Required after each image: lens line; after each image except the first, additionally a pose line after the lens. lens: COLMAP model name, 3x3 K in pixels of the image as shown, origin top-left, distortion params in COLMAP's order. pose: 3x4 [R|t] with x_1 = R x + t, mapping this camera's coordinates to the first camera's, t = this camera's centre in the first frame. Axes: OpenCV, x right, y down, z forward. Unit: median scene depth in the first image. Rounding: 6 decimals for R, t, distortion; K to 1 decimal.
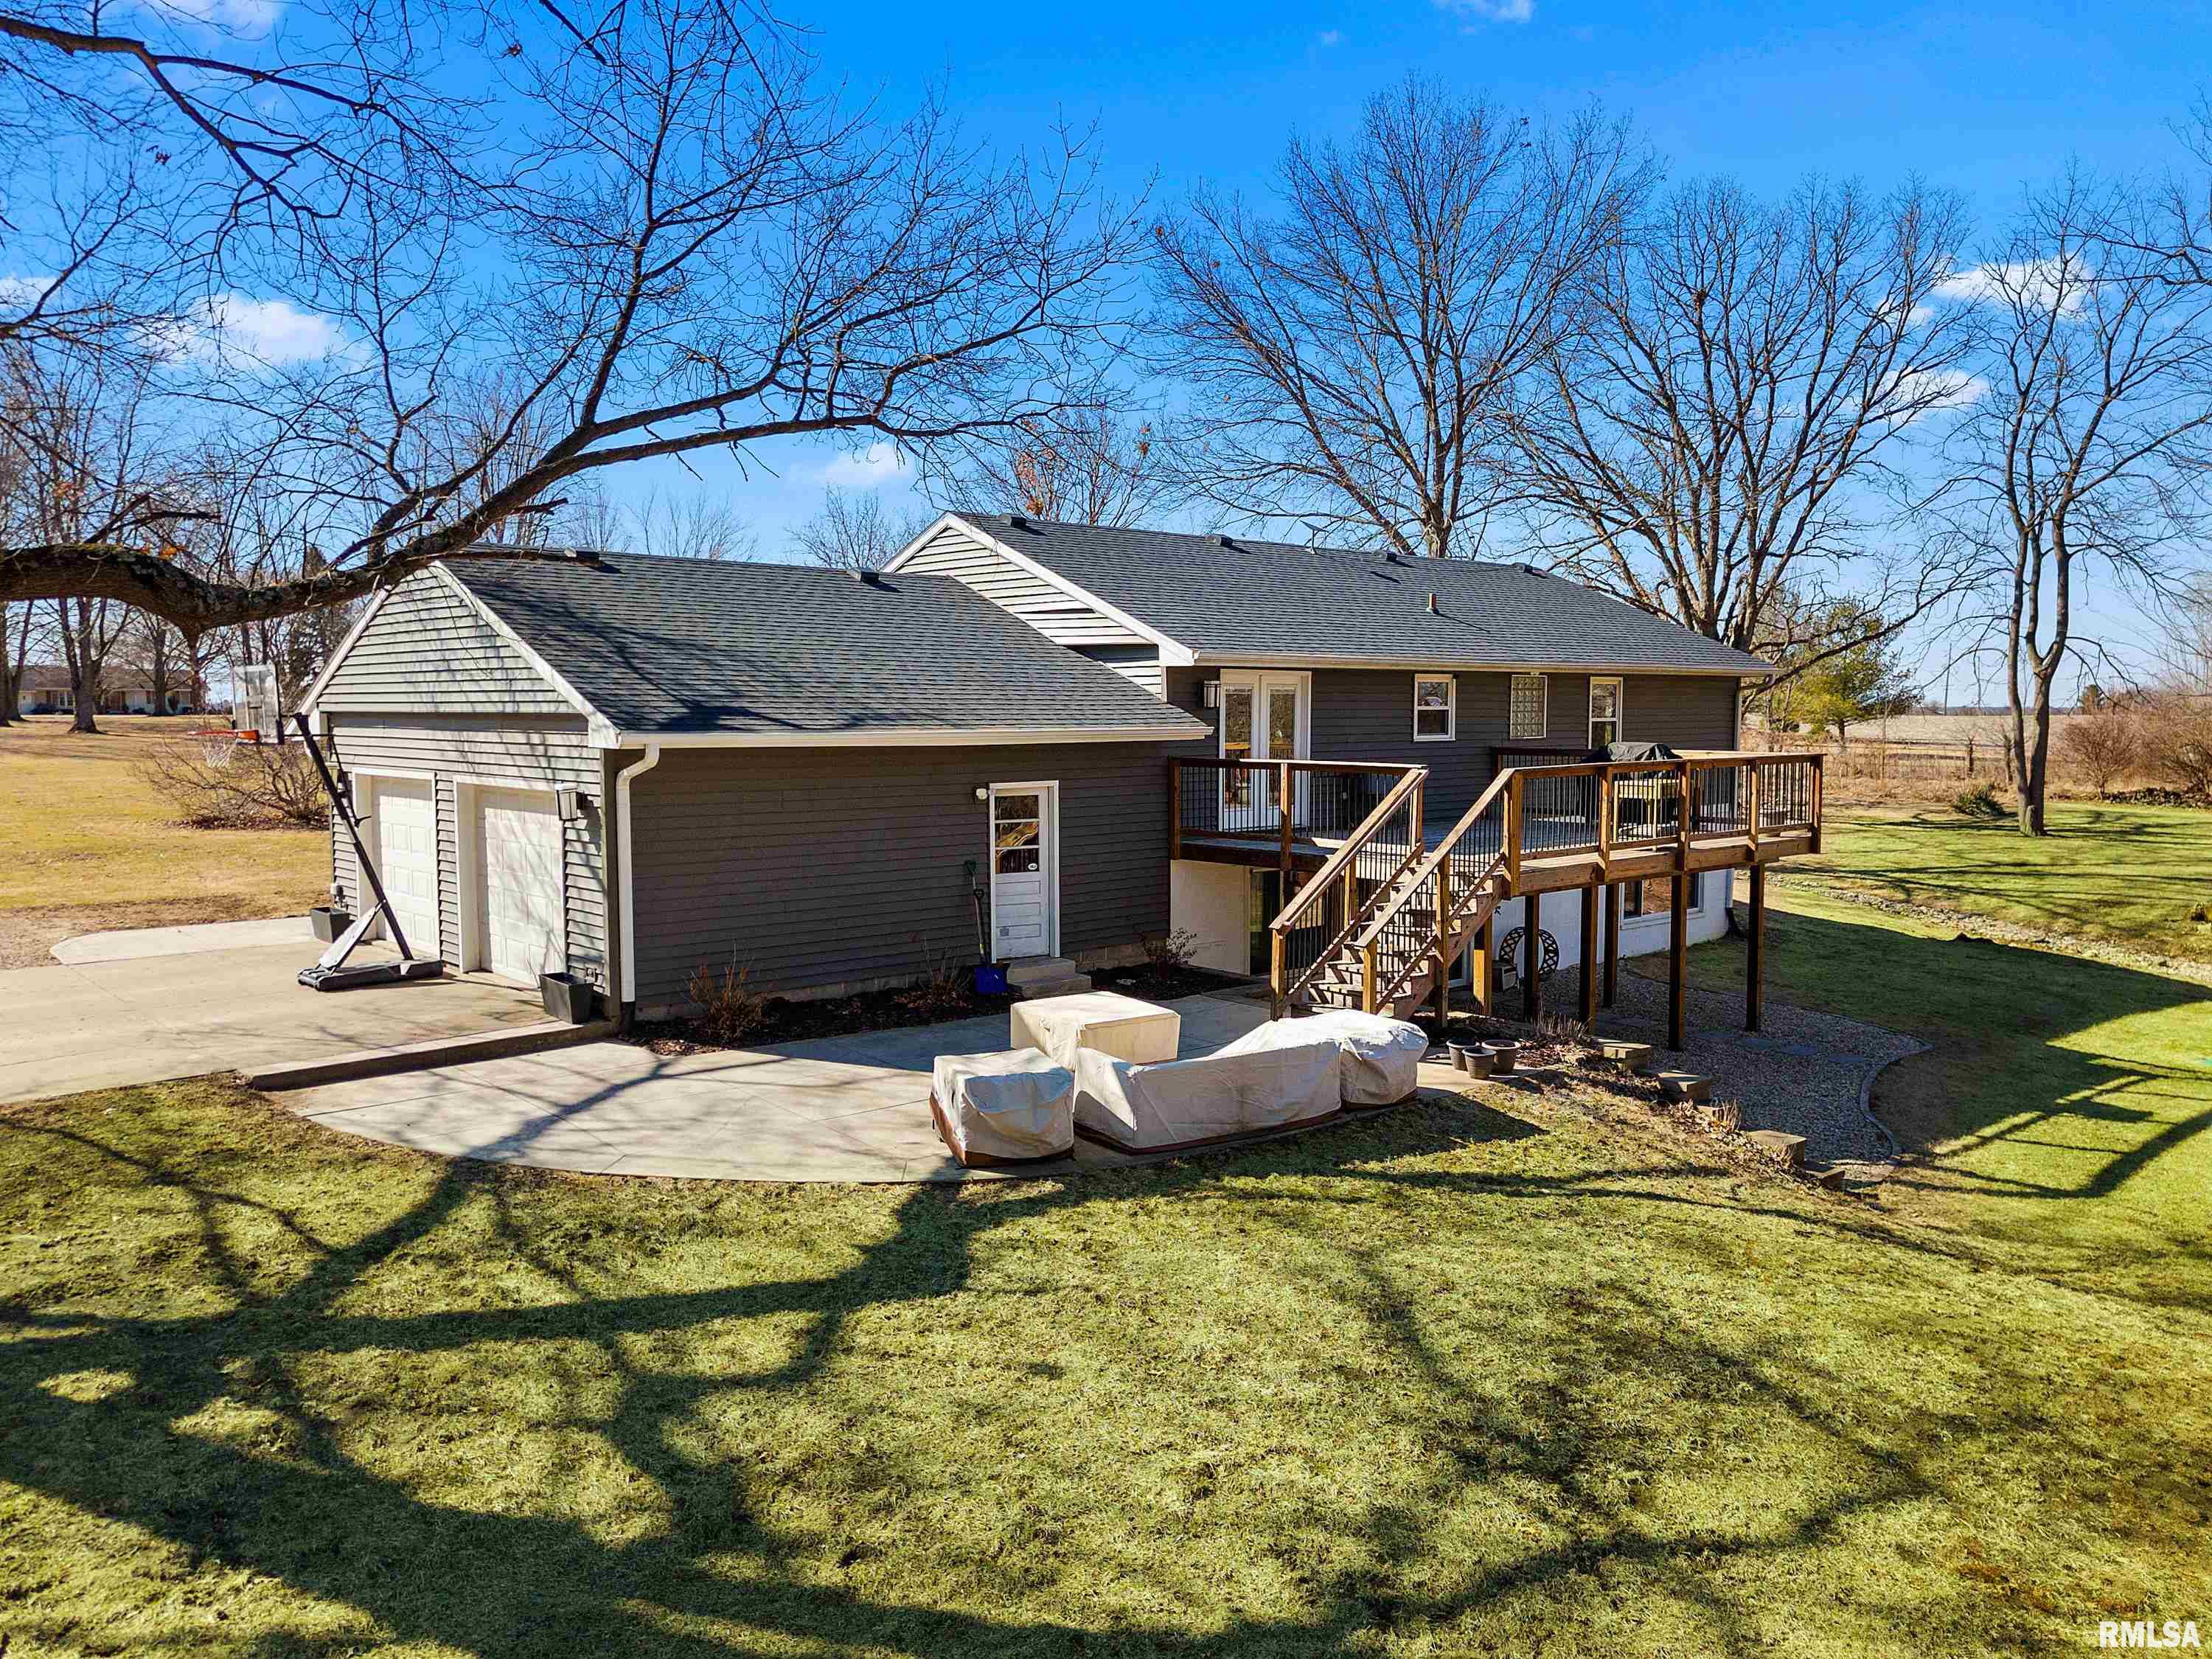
lens RADIAL K [[1644.9, 0, 1107.1], [0, 1644.9, 825.6], [0, 0, 1]] dist [0.035989, -0.026236]
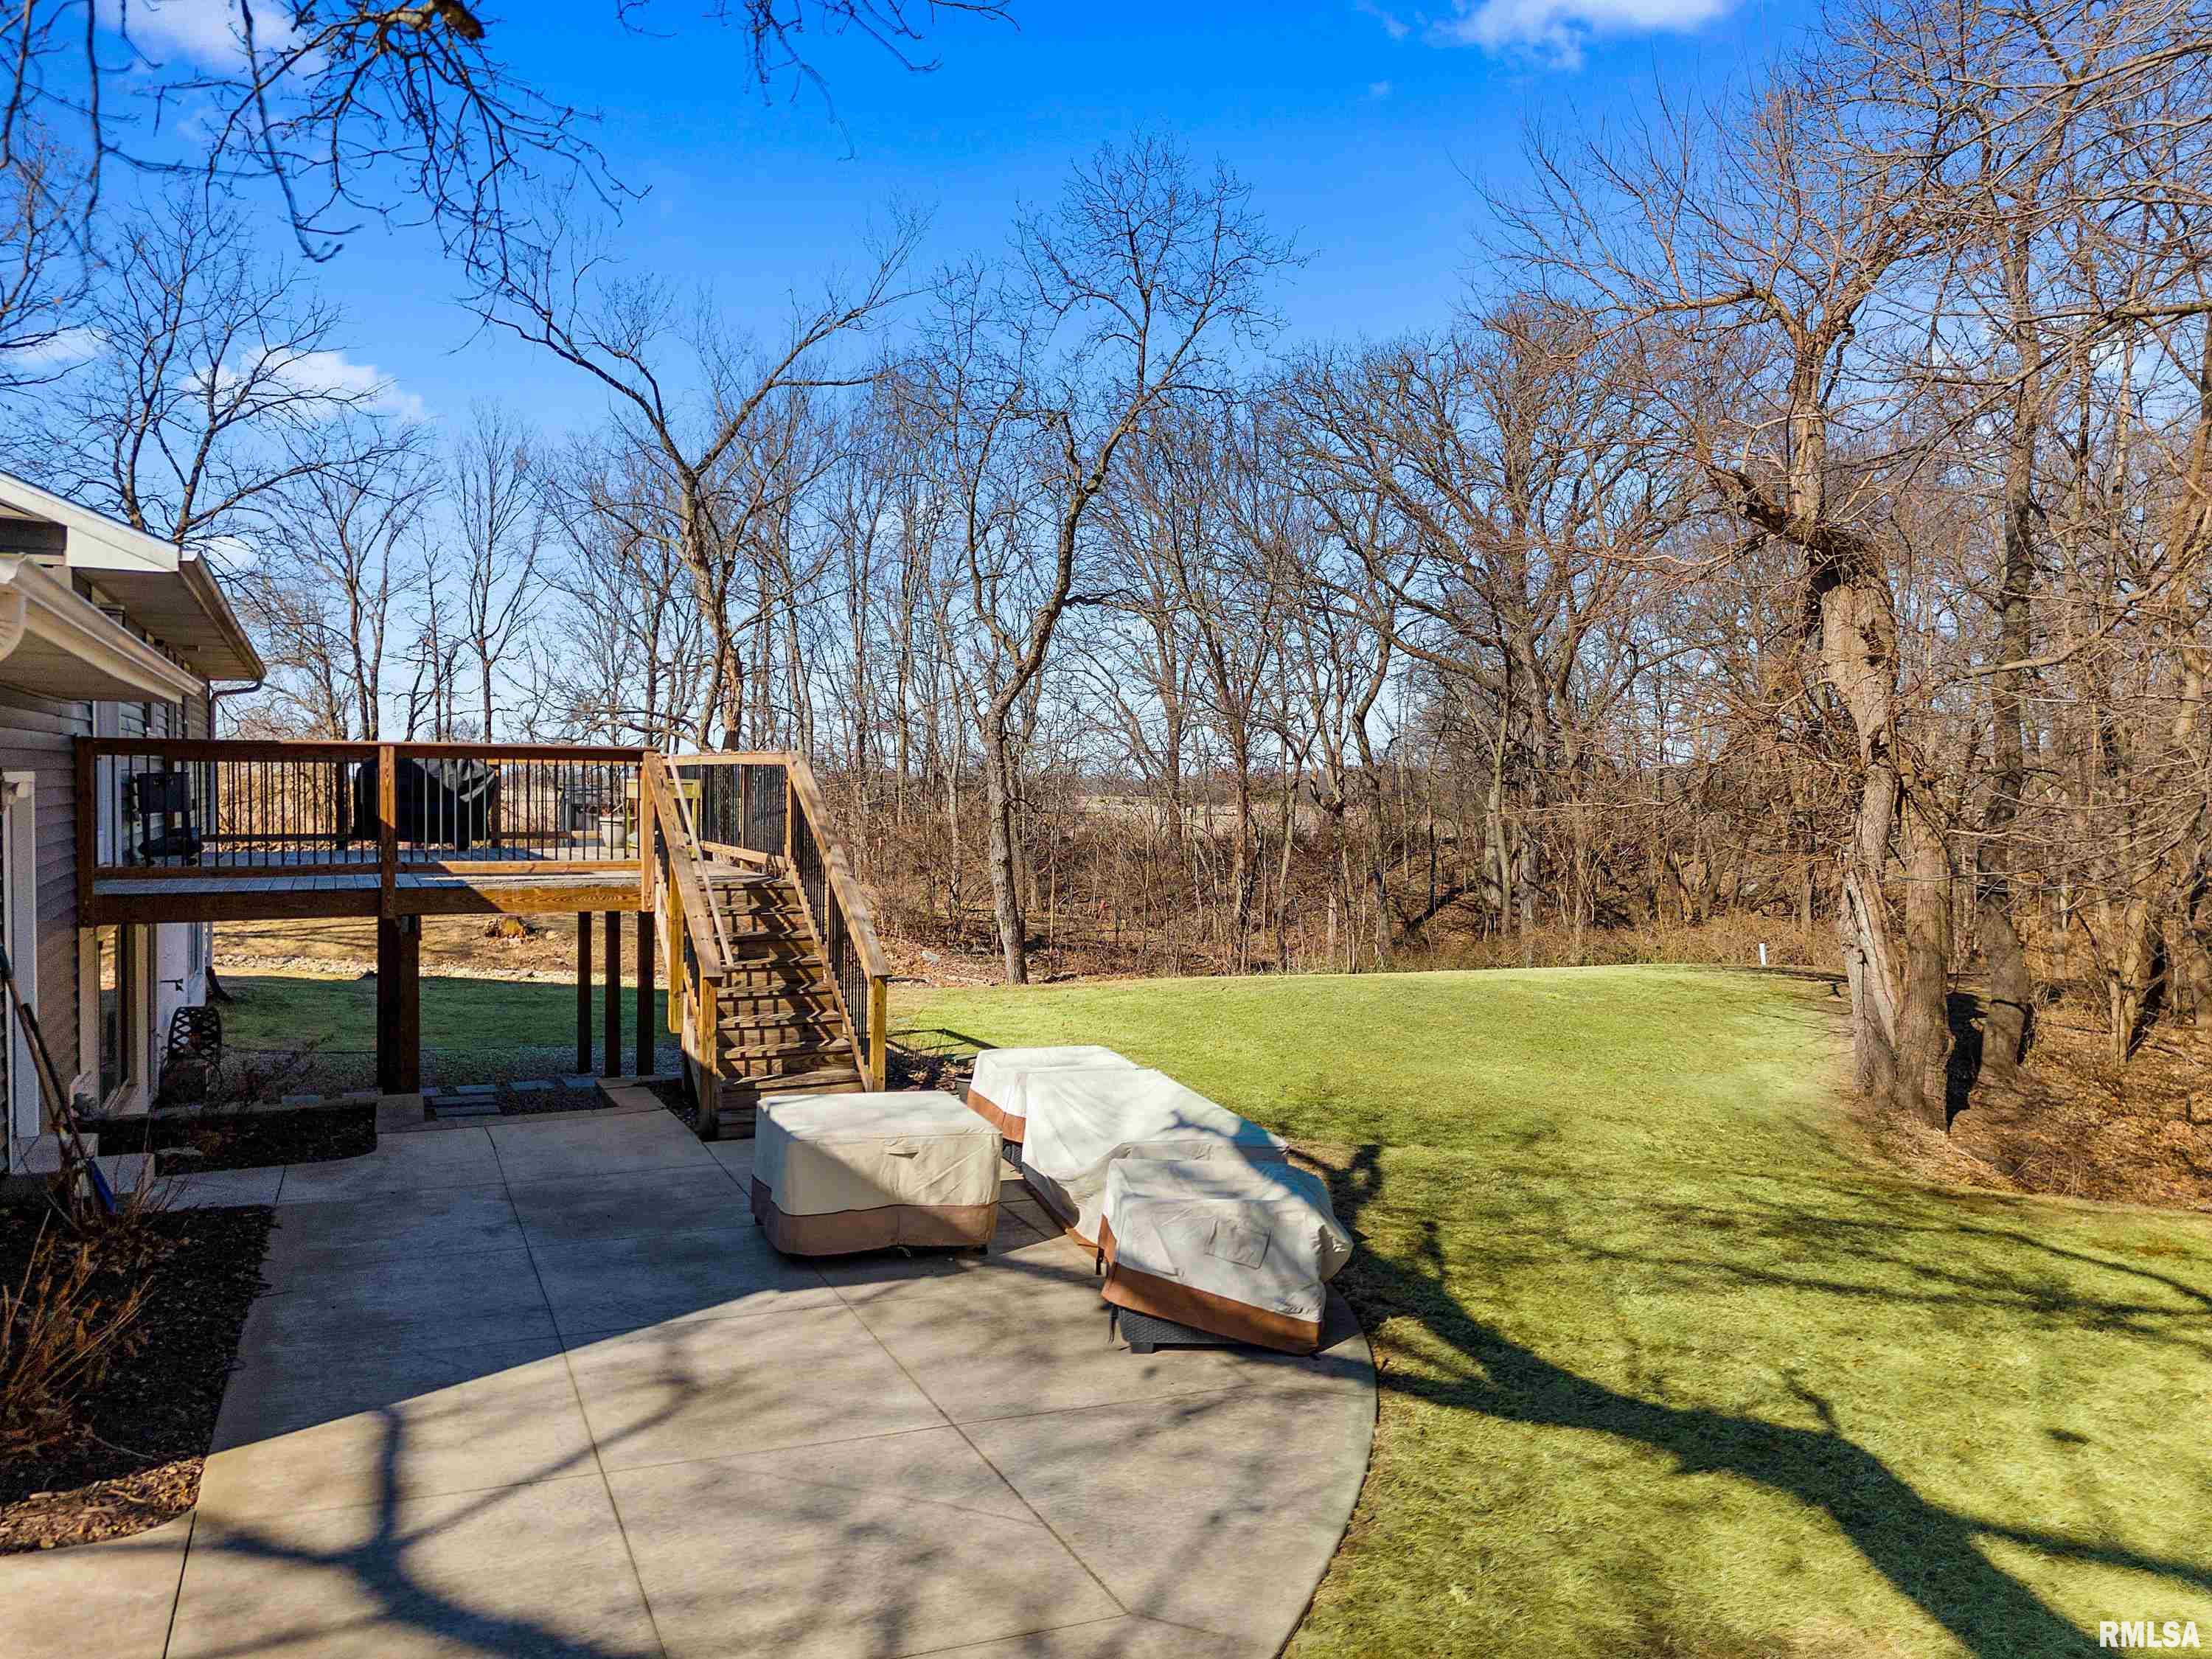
lens RADIAL K [[1644.9, 0, 1106.0], [0, 1644.9, 834.5], [0, 0, 1]] dist [0.035989, -0.026236]
pose [[0.287137, -0.033964, 0.957287, -0.762948], [0.069963, 0.997446, 0.014404, 0.011021], [-0.955331, 0.062839, 0.288780, 1.022006]]
